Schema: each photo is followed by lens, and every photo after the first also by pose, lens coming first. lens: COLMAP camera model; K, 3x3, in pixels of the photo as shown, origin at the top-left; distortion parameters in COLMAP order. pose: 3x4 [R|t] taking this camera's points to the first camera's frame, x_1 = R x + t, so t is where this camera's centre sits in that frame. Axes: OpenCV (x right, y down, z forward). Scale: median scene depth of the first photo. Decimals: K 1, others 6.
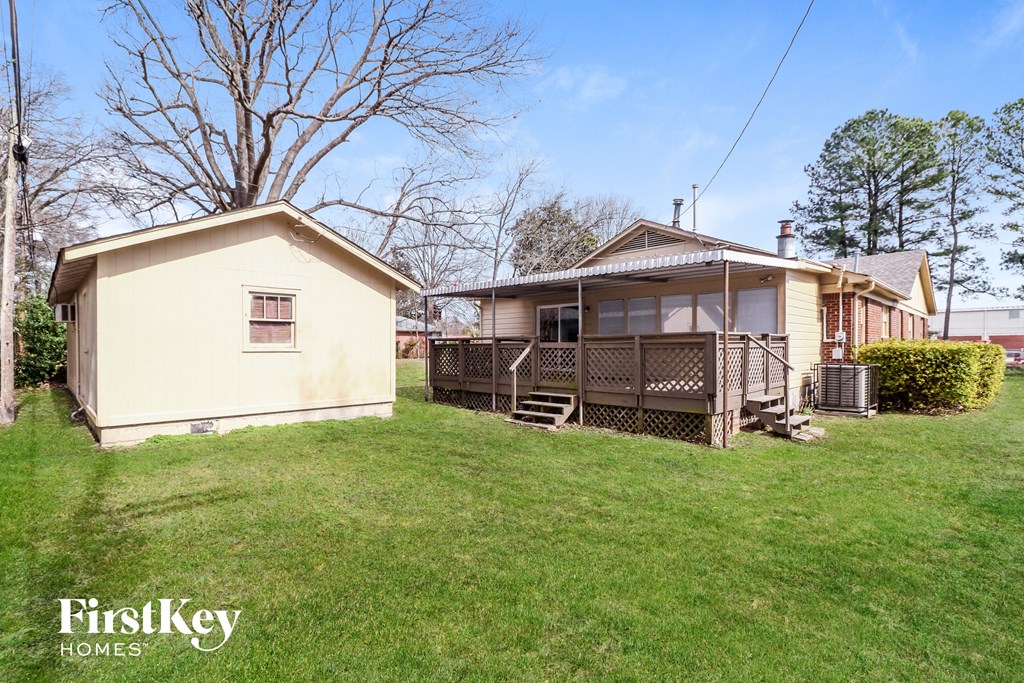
lens RADIAL K [[479.3, 0, 522.2], [0, 479.3, 345.6], [0, 0, 1]] dist [-0.010368, -0.004431]
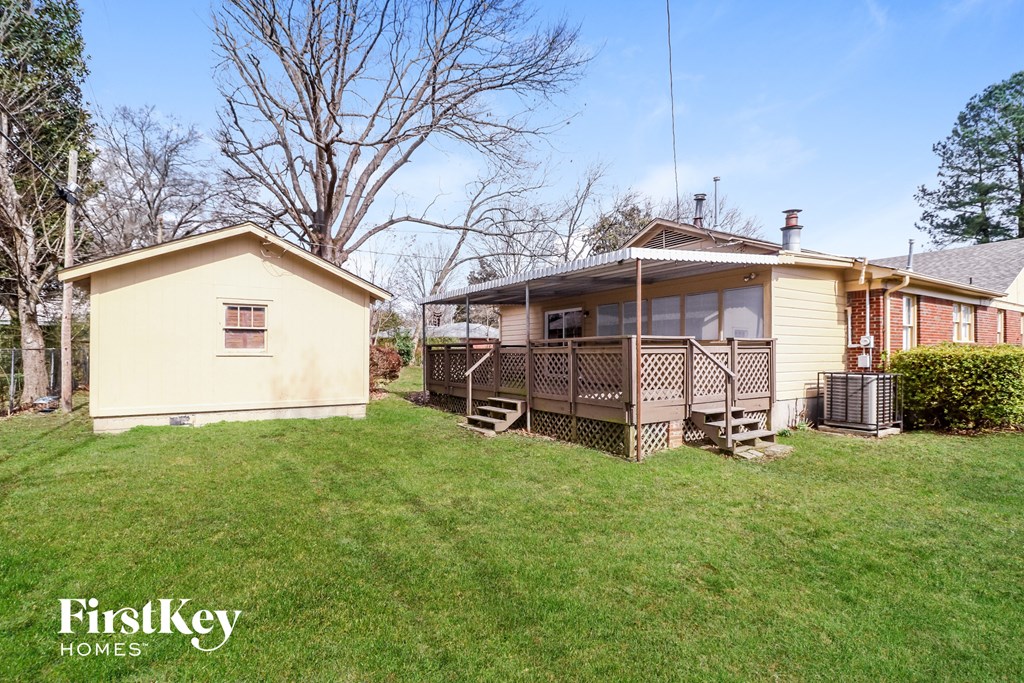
lens RADIAL K [[479.3, 0, 518.1], [0, 479.3, 344.9], [0, 0, 1]] dist [-0.010368, -0.004431]
pose [[0.975053, -0.001866, -0.221966, 0.254108], [-0.001840, 0.999862, -0.016488, 0.003151], [0.221966, 0.016485, 0.974915, 0.029427]]
